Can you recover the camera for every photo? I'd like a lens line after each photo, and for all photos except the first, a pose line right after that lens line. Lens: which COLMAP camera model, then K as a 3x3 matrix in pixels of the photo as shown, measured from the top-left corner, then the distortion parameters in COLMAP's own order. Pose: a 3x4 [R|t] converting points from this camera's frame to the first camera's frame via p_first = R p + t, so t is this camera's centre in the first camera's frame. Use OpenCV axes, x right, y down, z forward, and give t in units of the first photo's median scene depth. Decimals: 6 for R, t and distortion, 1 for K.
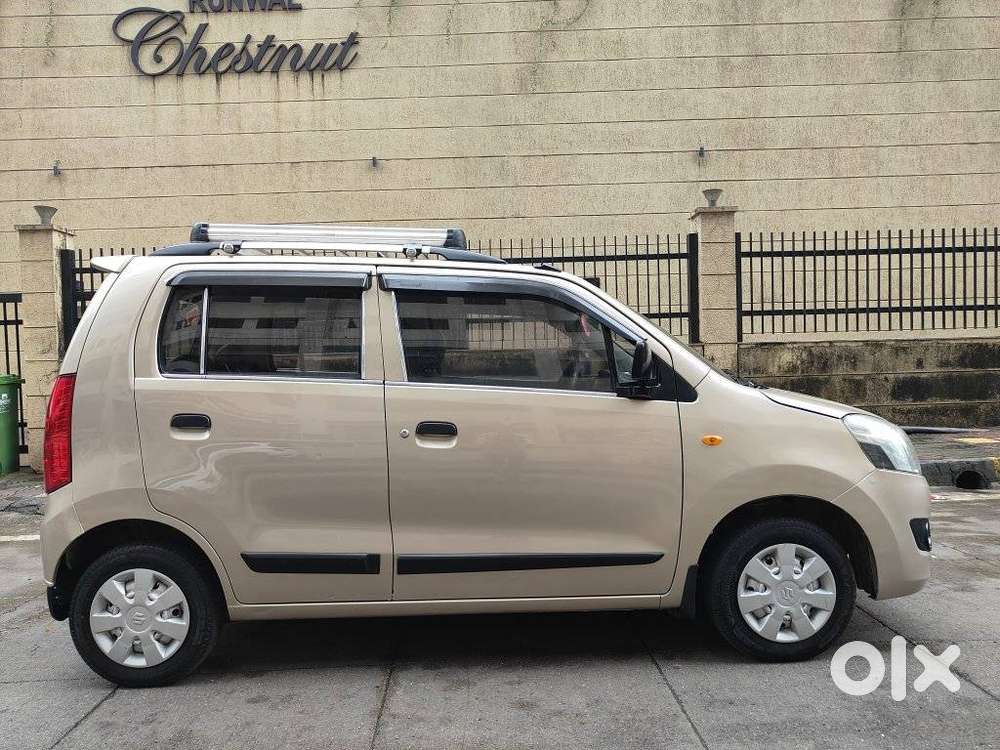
lens RADIAL K [[678.7, 0, 495.5], [0, 678.7, 376.9], [0, 0, 1]] dist [0.003234, 0.004570]
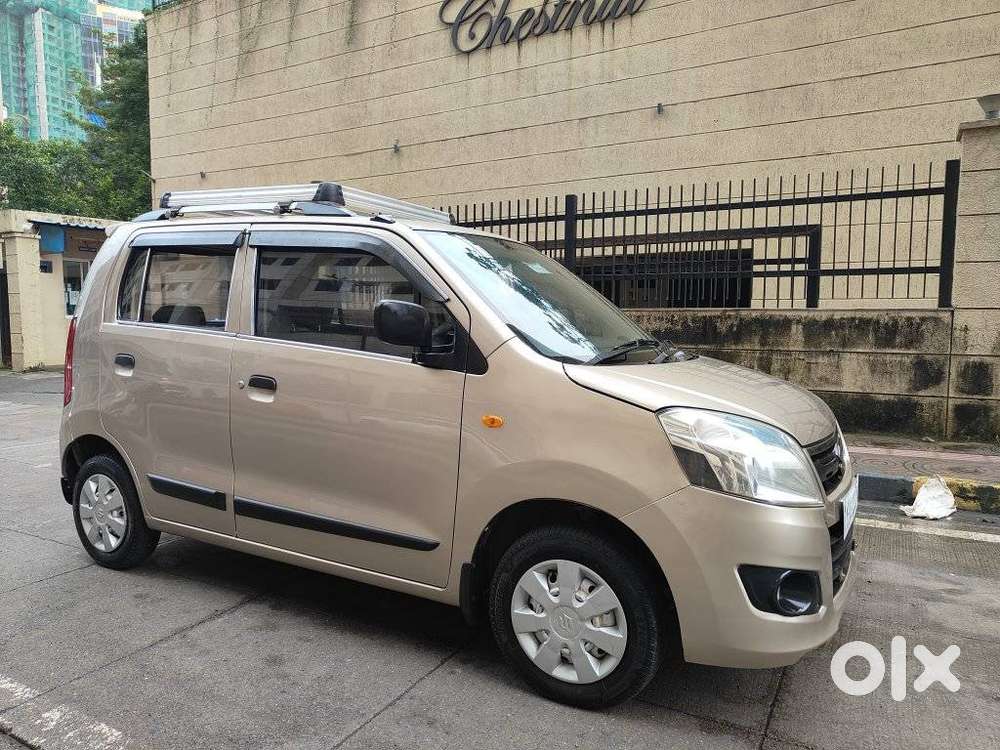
lens RADIAL K [[678.7, 0, 495.5], [0, 678.7, 376.9], [0, 0, 1]] dist [0.003234, 0.004570]
pose [[0.868480, 0.074673, -0.490067, 0.241253], [-0.043252, 0.996234, 0.075150, -0.008135], [0.493833, -0.044070, 0.868439, 0.092537]]
